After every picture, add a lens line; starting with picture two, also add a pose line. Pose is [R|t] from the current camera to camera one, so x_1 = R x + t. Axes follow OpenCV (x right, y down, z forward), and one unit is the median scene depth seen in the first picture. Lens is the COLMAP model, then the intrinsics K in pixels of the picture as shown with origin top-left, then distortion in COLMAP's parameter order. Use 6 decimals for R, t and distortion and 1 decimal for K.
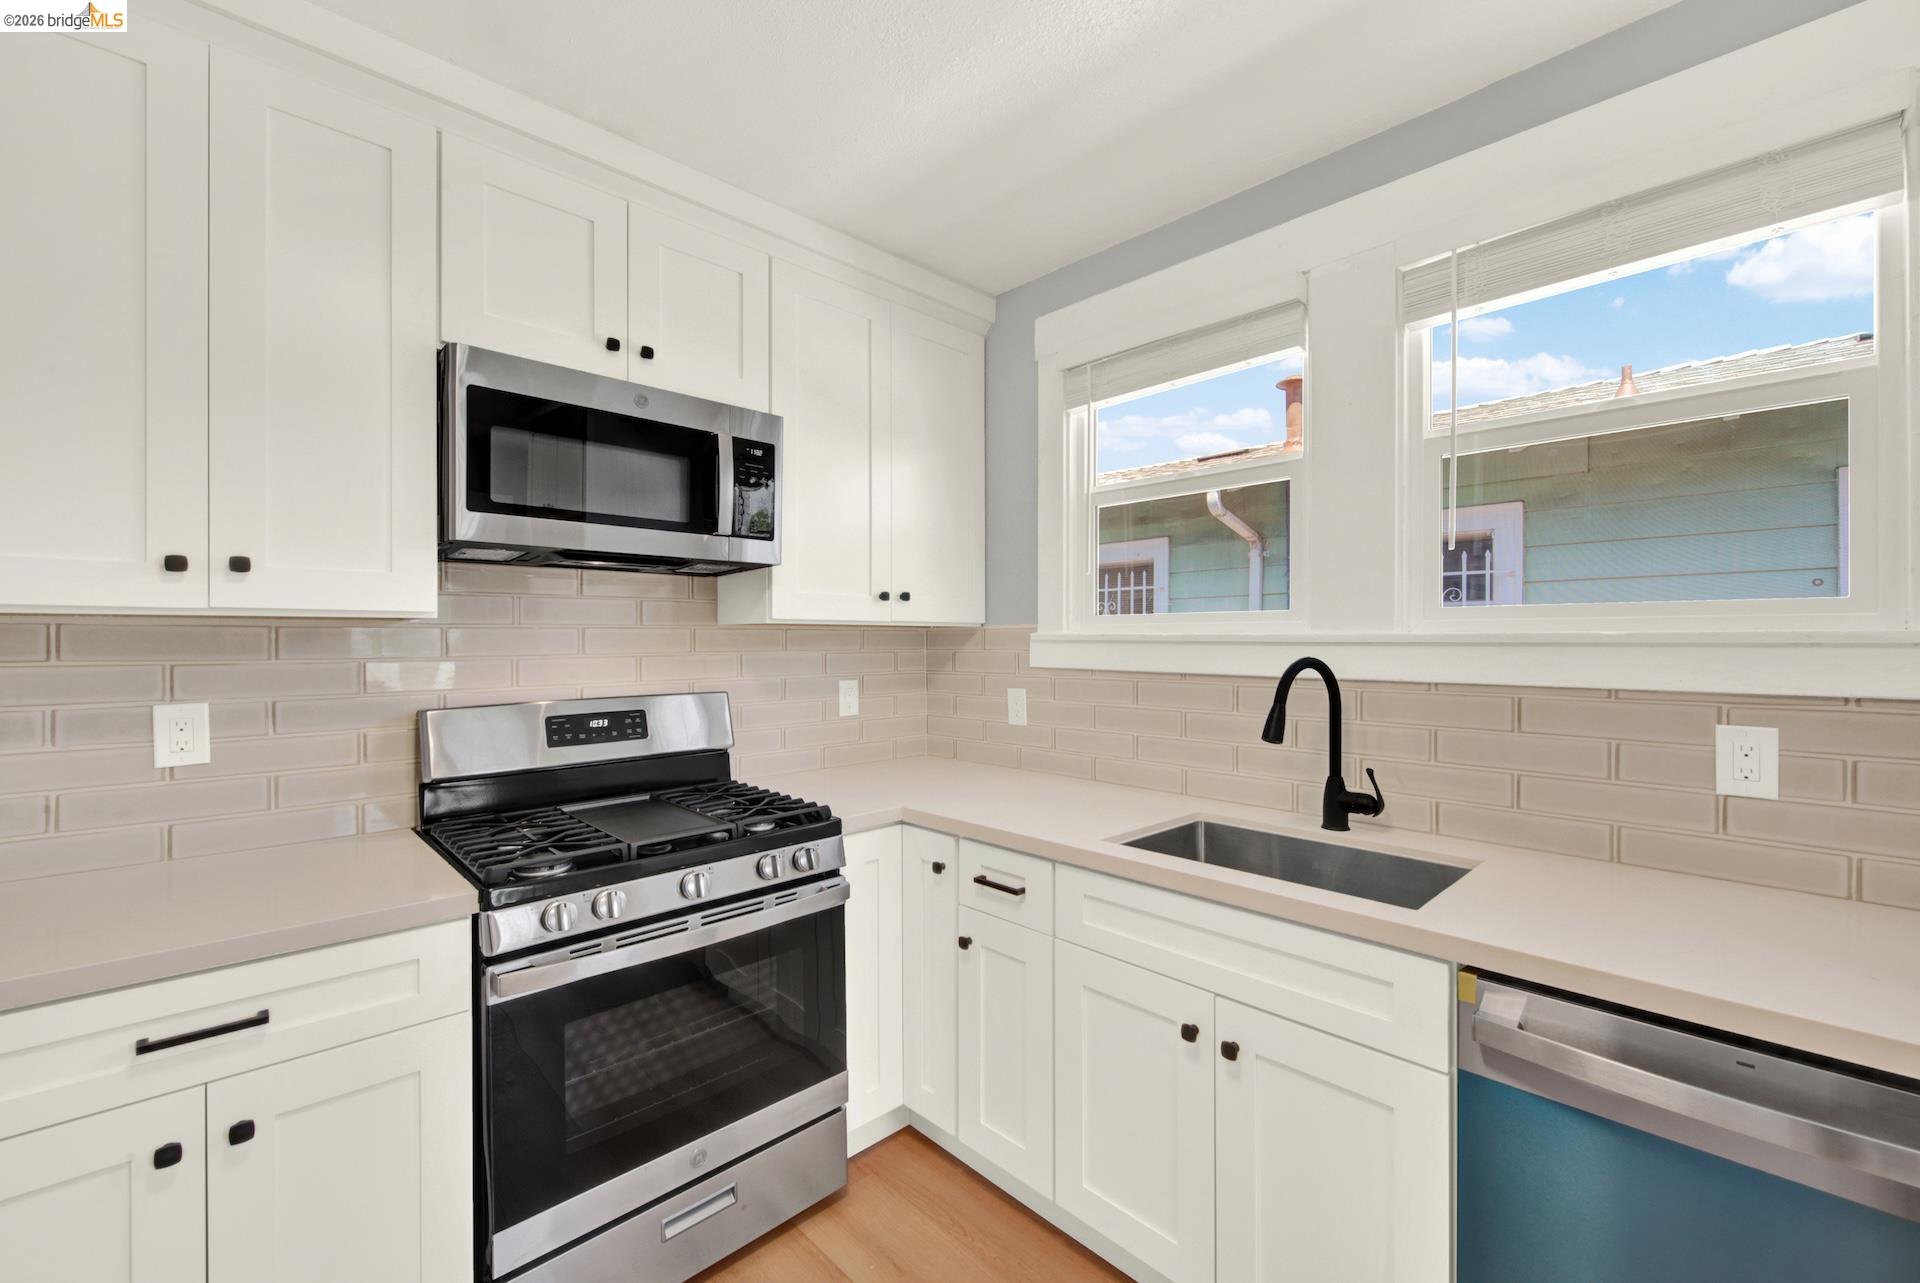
lens RADIAL K [[766.7, 0, 969.0], [0, 766.7, 644.7], [0, 0, 1]] dist [0.003342, -0.002035]
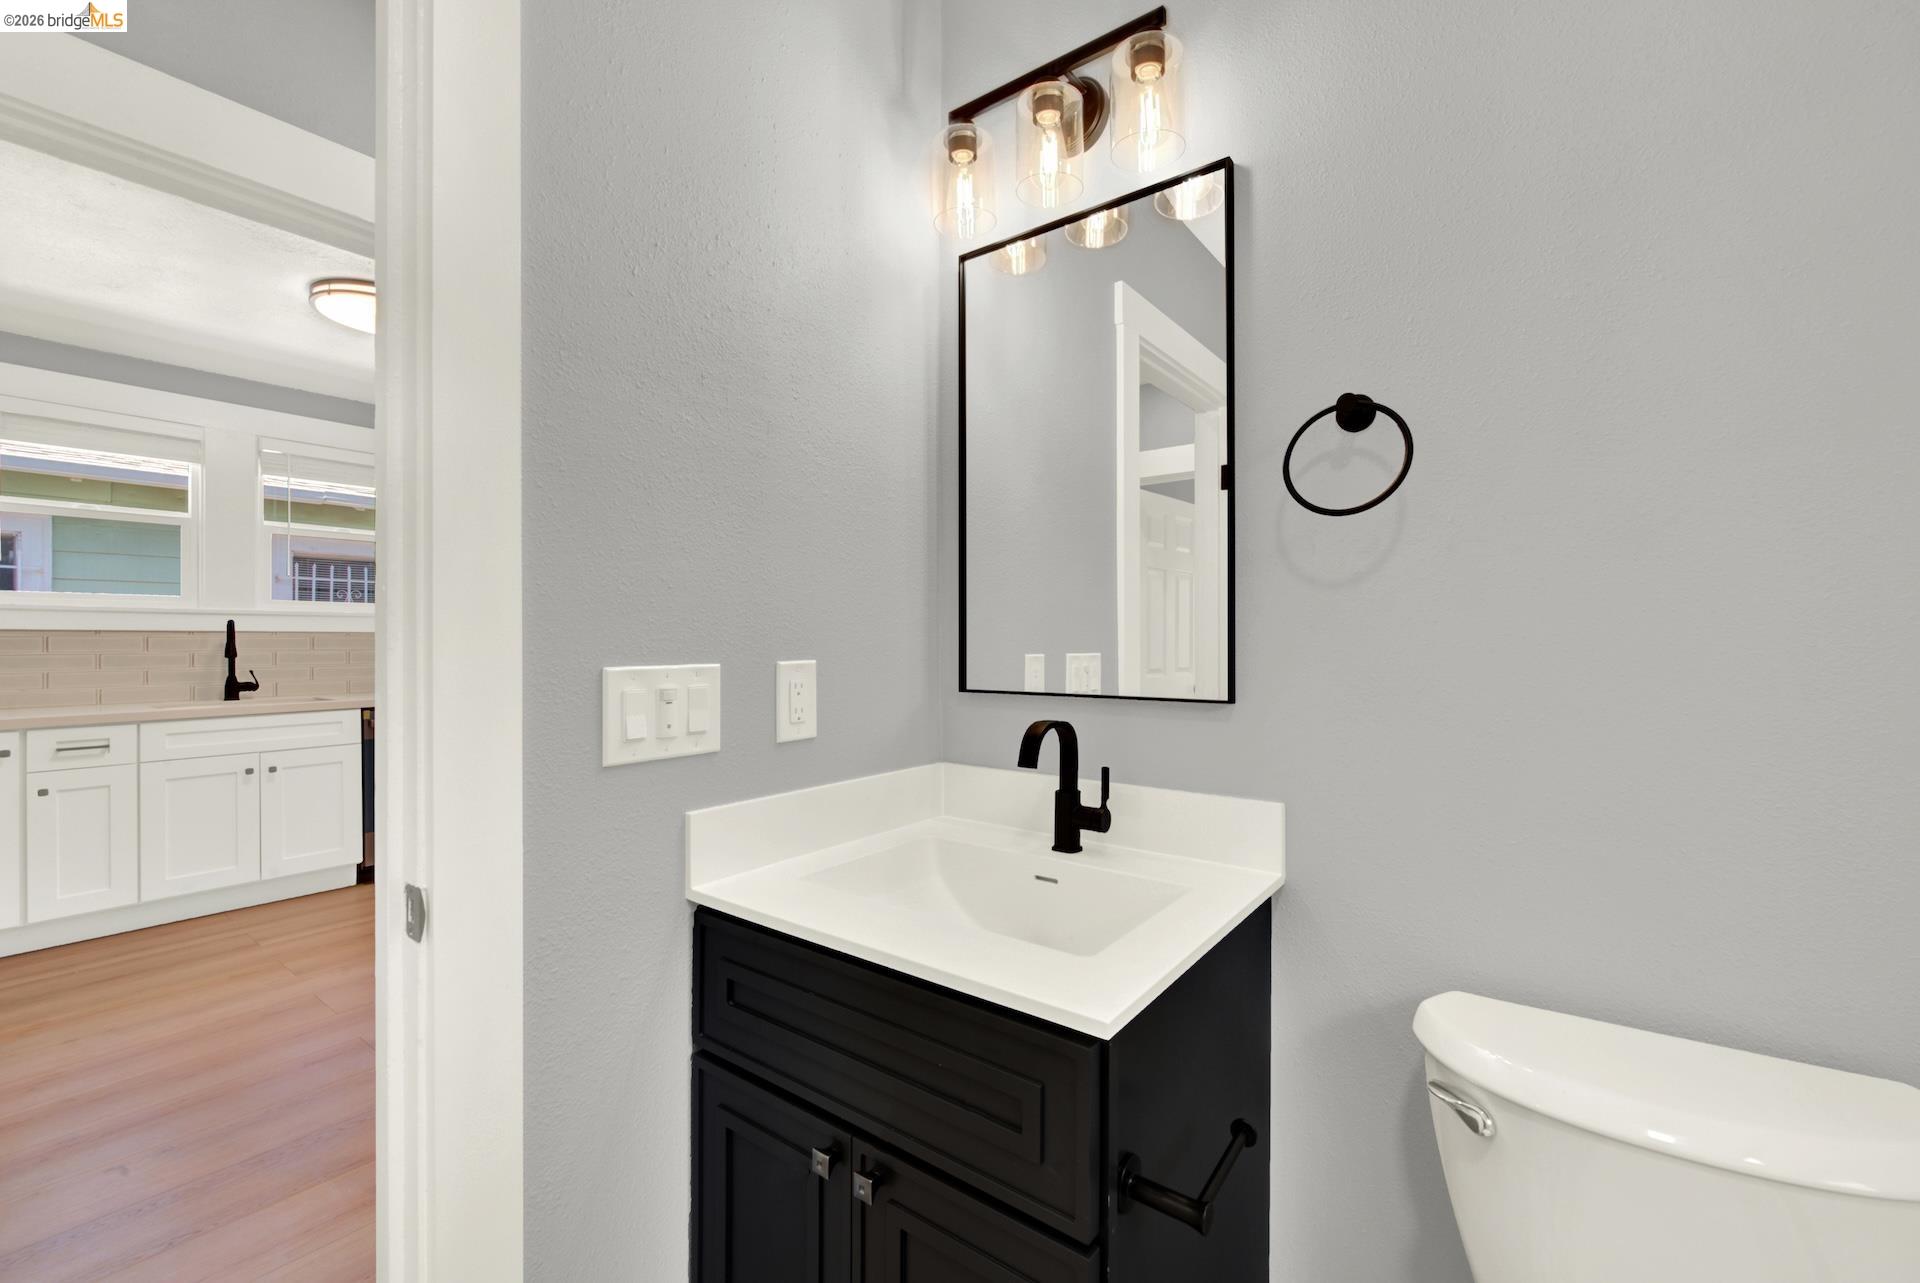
lens RADIAL K [[787.3, 0, 960.5], [0, 787.3, 641.4], [0, 0, 1]] dist [0.004349, -0.003038]
pose [[-0.150798, 0.002477, 0.988561, -1.894484], [0.009315, 0.999956, -0.001085, 0.091522], [-0.988521, 0.009045, -0.150815, -0.636879]]
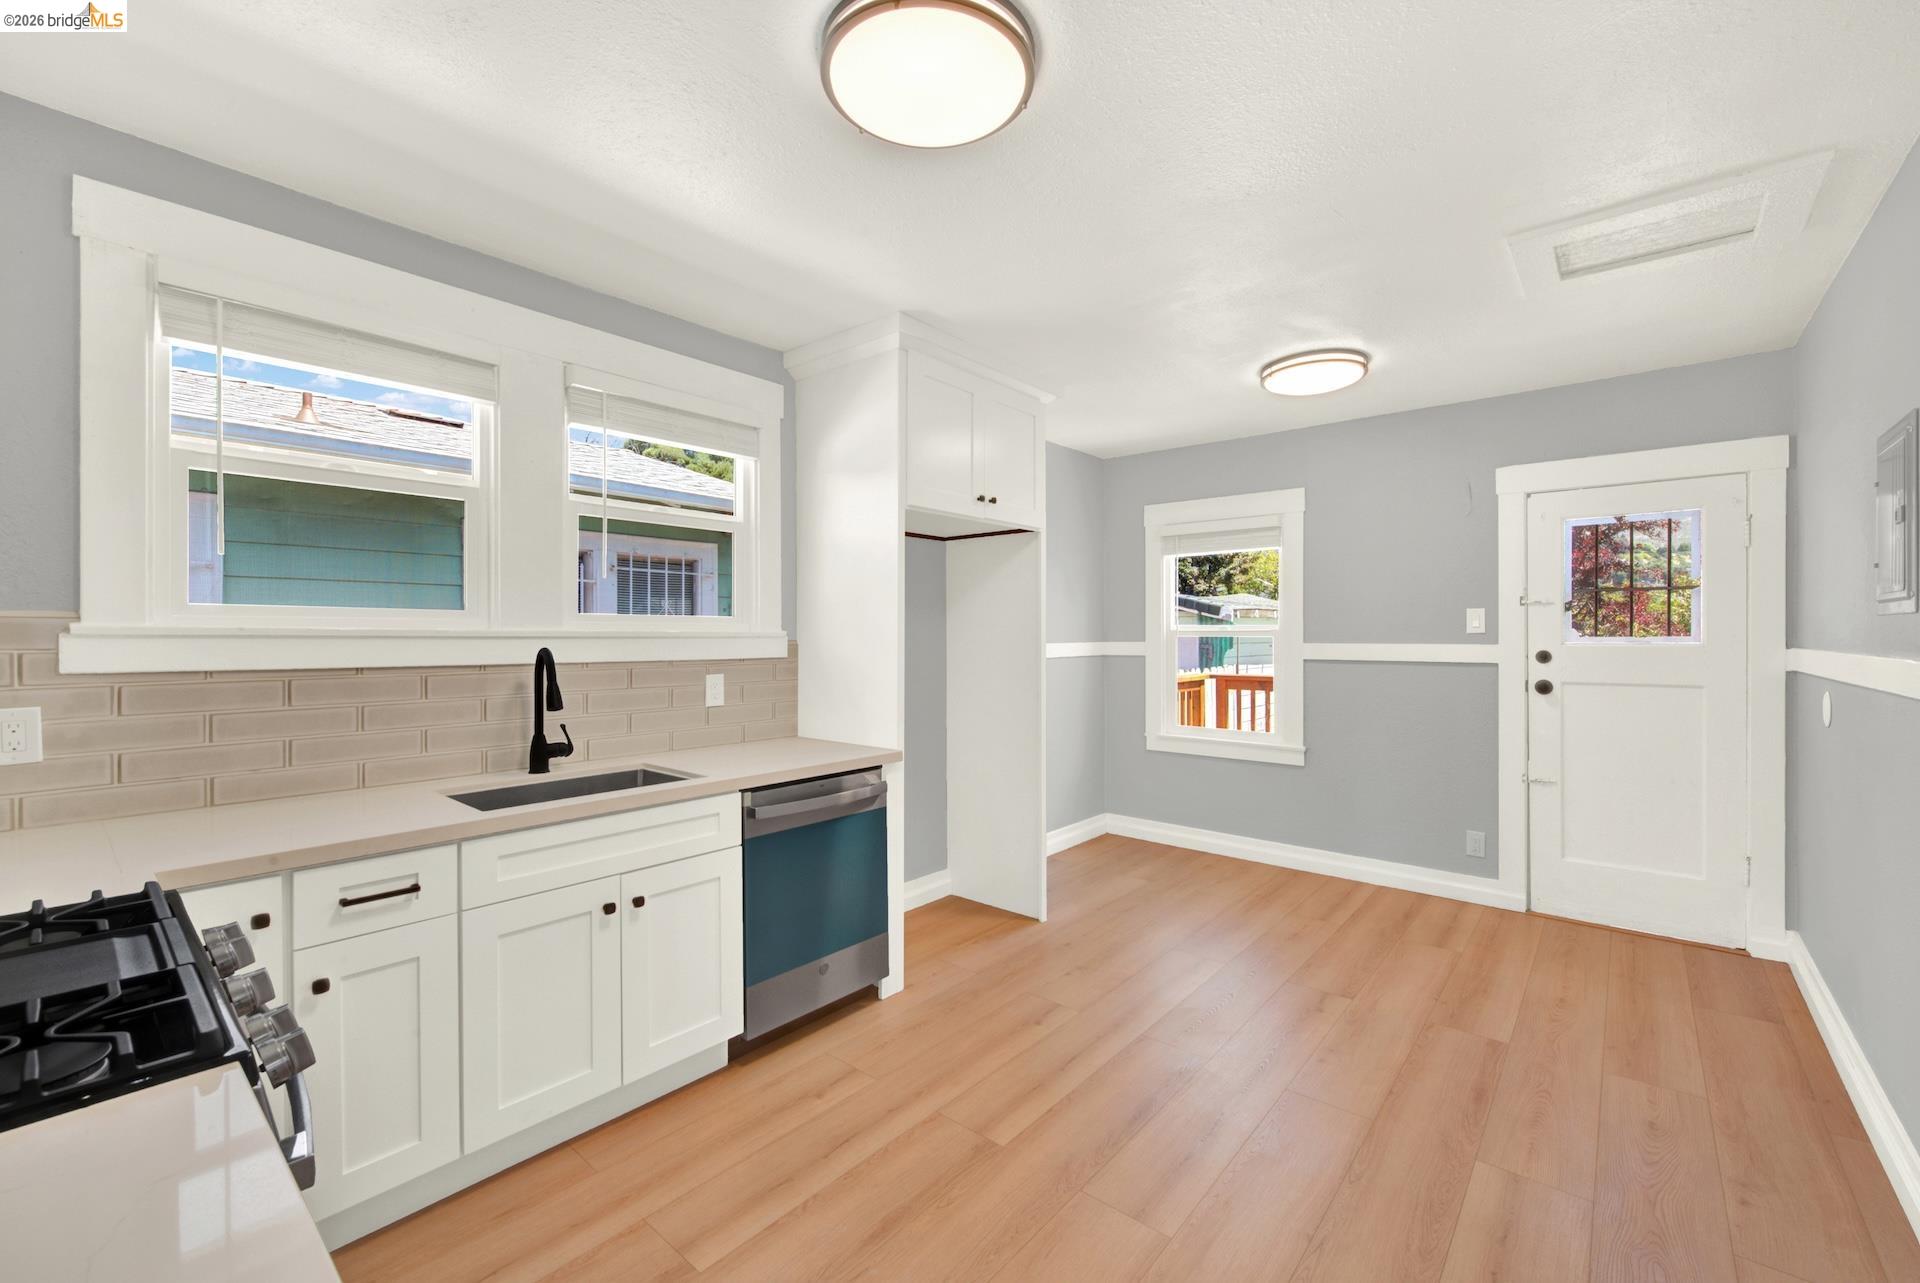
lens RADIAL K [[786.3, 0, 952.0], [0, 786.3, 643.9], [0, 0, 1]] dist [0.000015, -0.000121]
pose [[-0.074463, -0.011561, 0.997157, -0.925101], [0.005502, 0.999913, 0.012003, -0.002522], [-0.997209, 0.006380, -0.074393, 0.352968]]
